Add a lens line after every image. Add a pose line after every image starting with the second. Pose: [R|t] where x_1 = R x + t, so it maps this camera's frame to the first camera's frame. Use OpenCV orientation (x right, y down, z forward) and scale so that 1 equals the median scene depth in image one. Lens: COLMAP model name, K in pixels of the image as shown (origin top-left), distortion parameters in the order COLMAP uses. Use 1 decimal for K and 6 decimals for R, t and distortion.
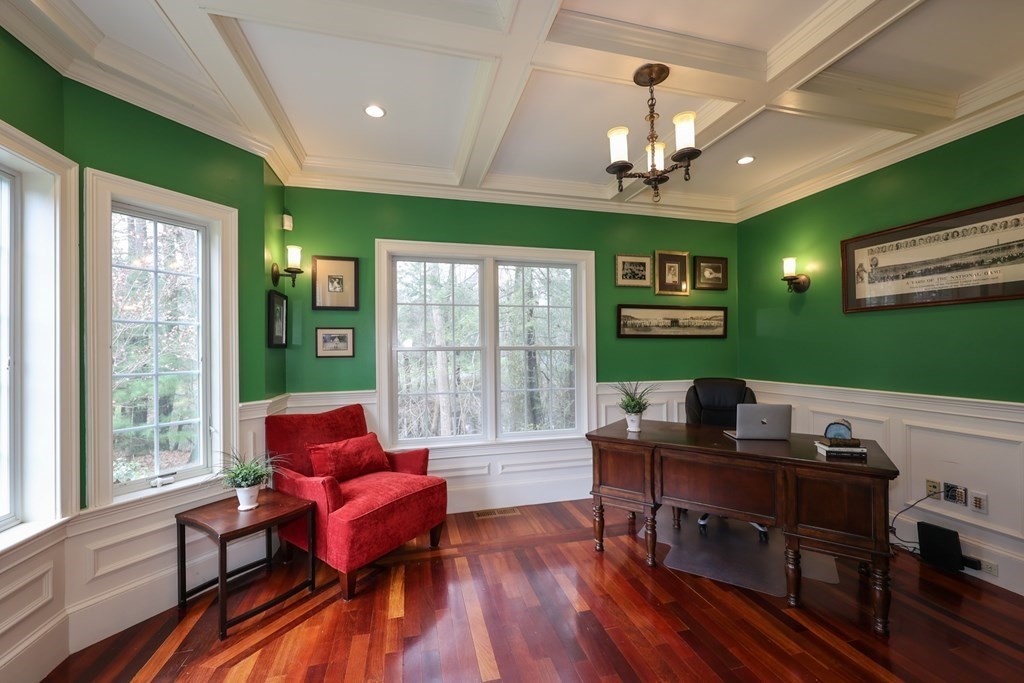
lens RADIAL K [[410.3, 0, 514.7], [0, 410.3, 347.4], [0, 0, 1]] dist [-0.000373, -0.000064]
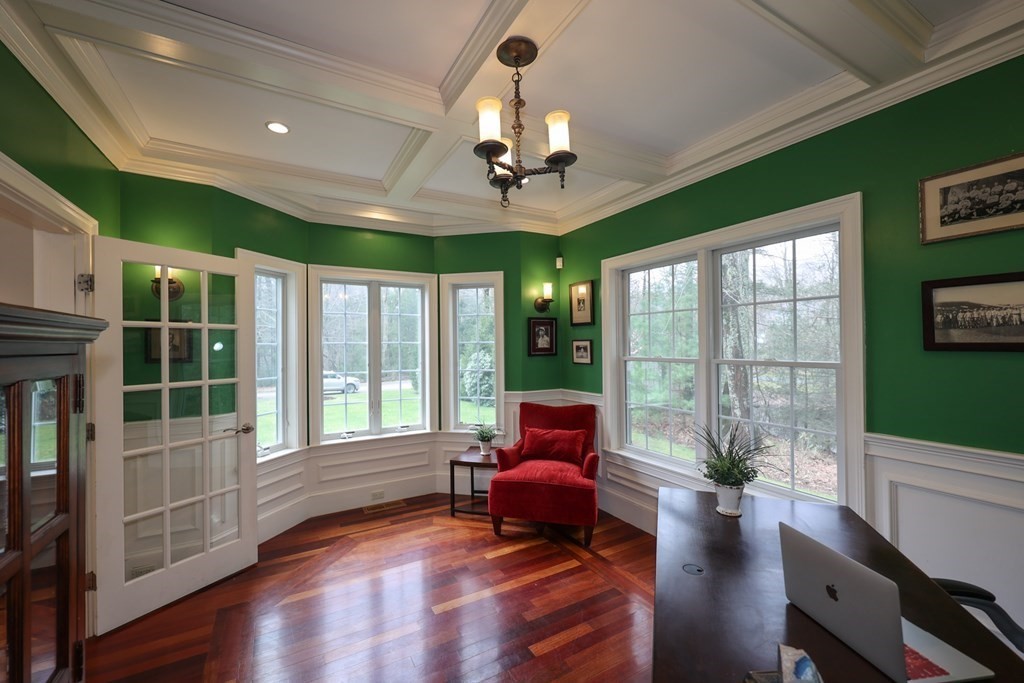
lens RADIAL K [[418.1, 0, 510.3], [0, 418.1, 341.1], [0, 0, 1]] dist [0.000036, -0.000222]
pose [[0.251893, -0.000017, -0.967755, 0.717237], [0.015783, 0.999867, 0.004090, -0.052383], [0.967626, -0.016305, 0.251859, 0.473218]]
